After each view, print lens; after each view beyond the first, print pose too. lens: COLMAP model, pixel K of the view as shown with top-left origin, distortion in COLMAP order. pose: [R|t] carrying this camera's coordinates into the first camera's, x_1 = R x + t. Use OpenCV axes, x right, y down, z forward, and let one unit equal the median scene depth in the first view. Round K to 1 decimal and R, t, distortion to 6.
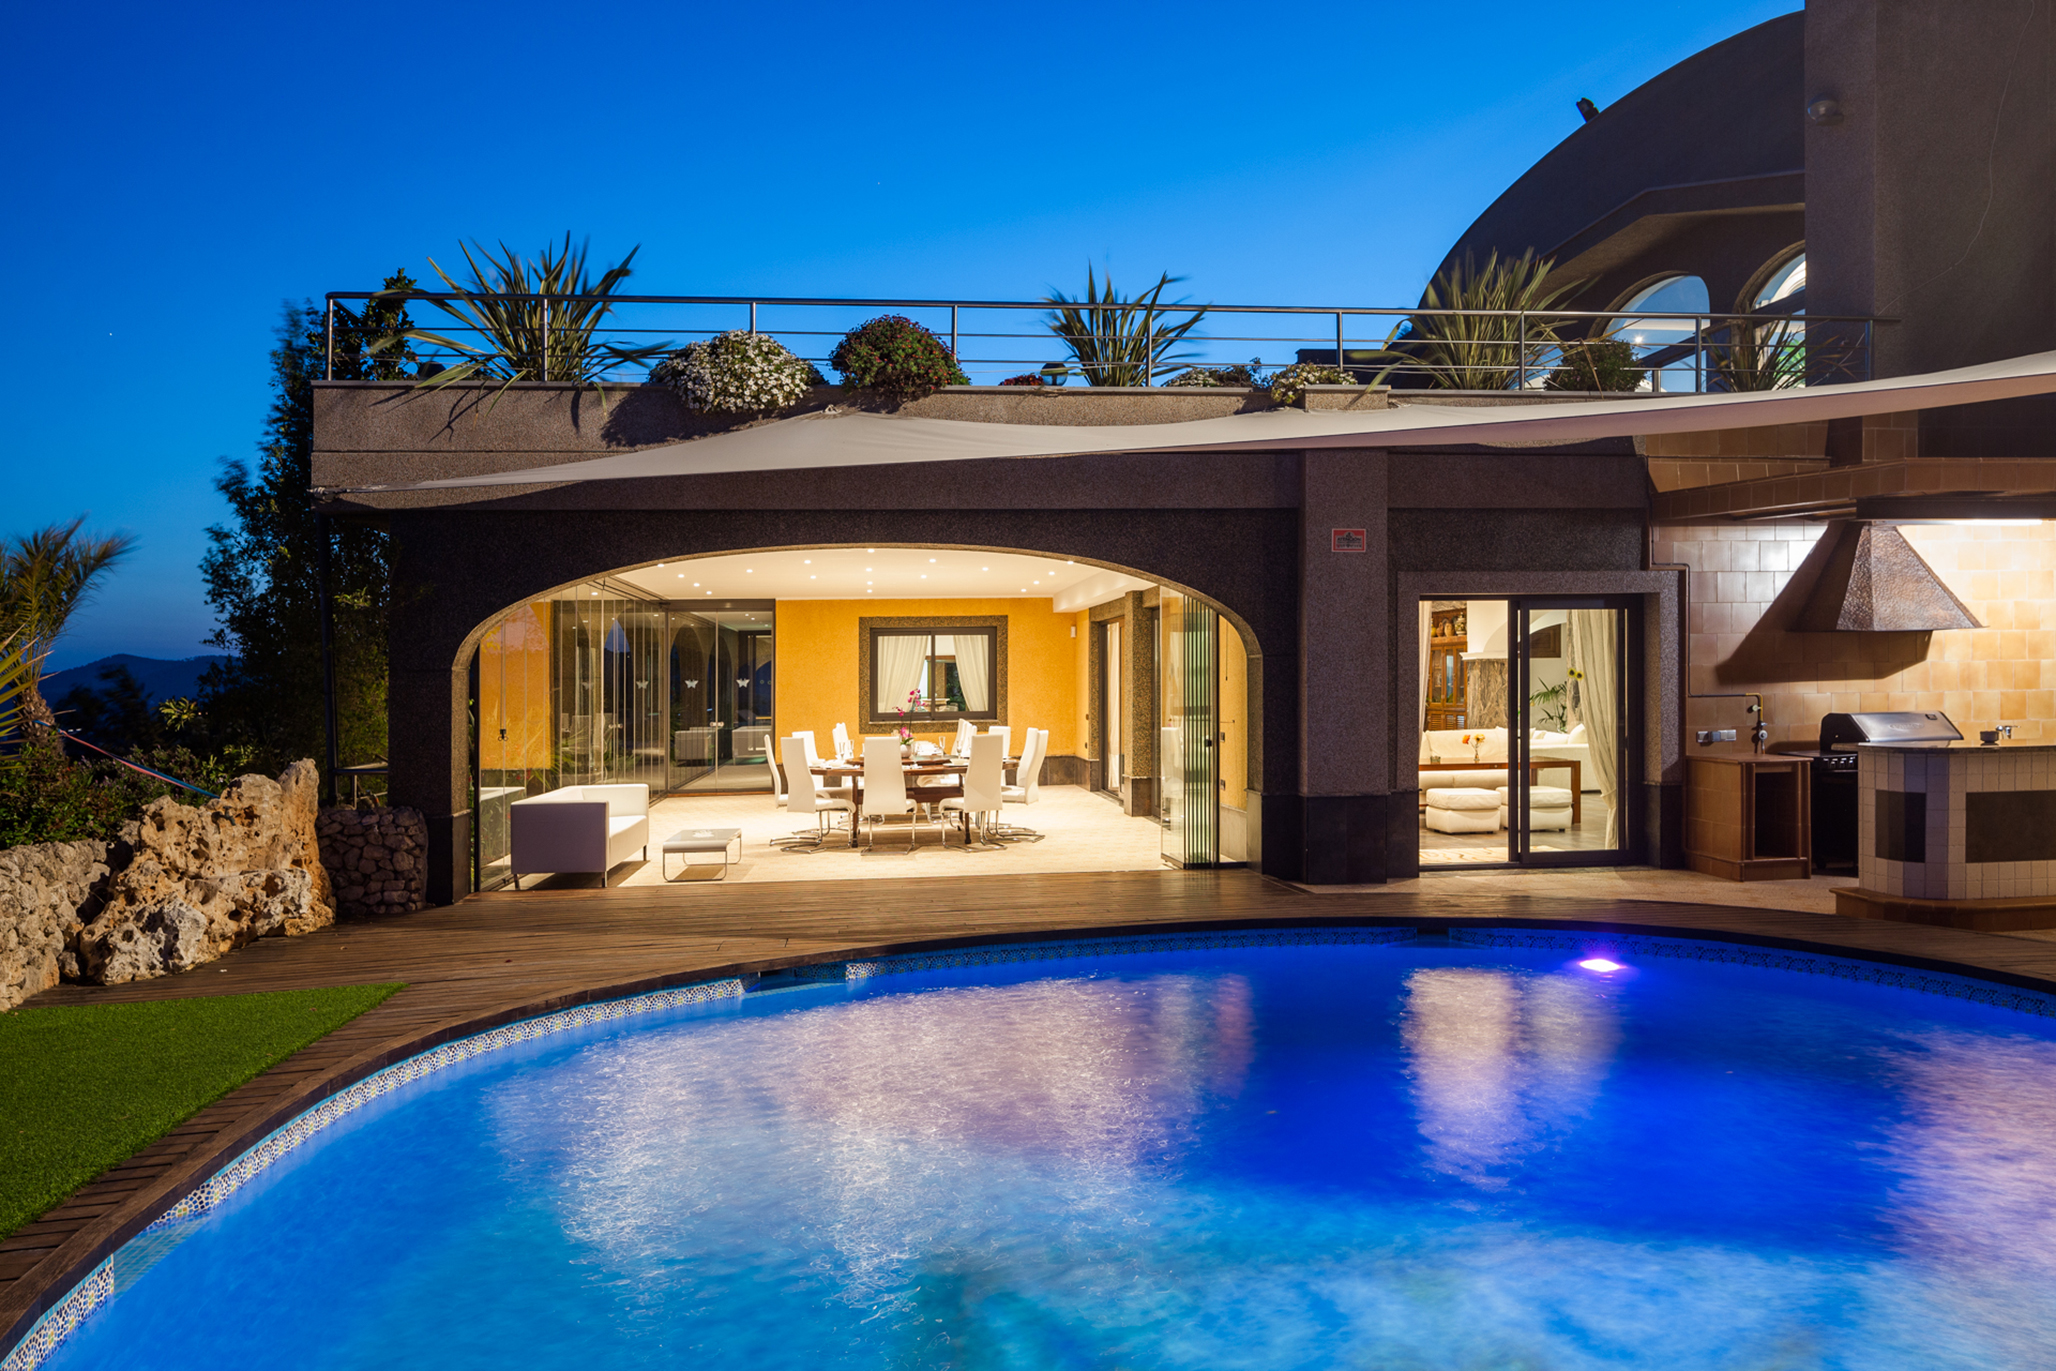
lens RADIAL K [[1405.0, 0, 1027.3], [0, 1405.0, 555.5], [0, 0, 1]] dist [-0.003186, -0.002418]
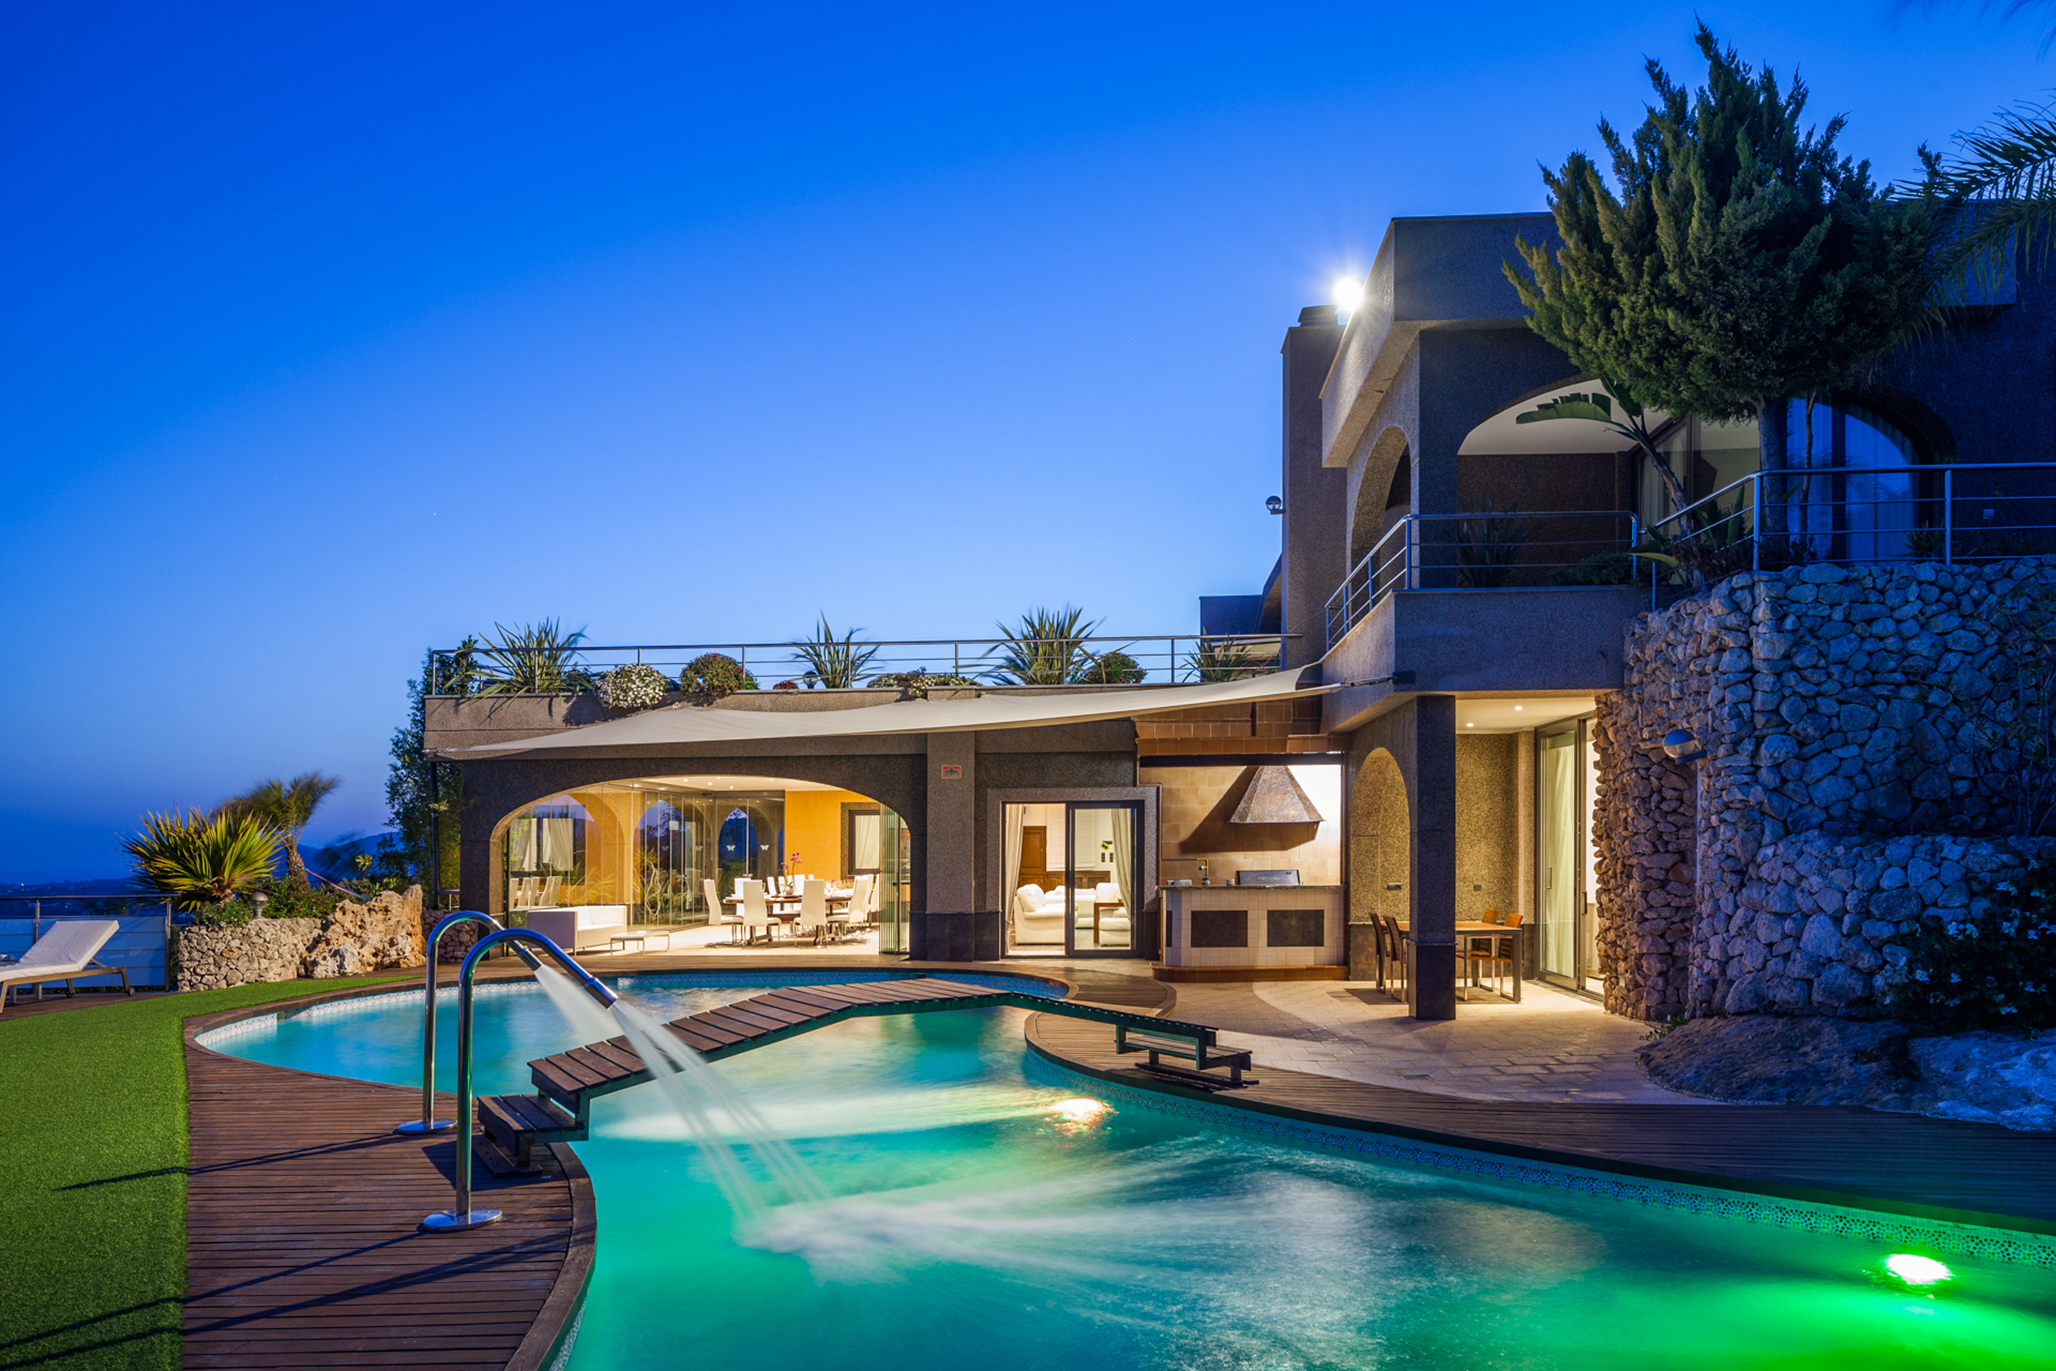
lens RADIAL K [[1379.3, 0, 1028.0], [0, 1379.3, 685.5], [0, 0, 1]] dist [-0.000820, 0.001799]
pose [[0.983824, -0.014344, -0.178565, 0.670152], [0.009760, 0.999601, -0.026524, -0.076767], [0.178874, 0.024353, 0.983571, -0.761723]]
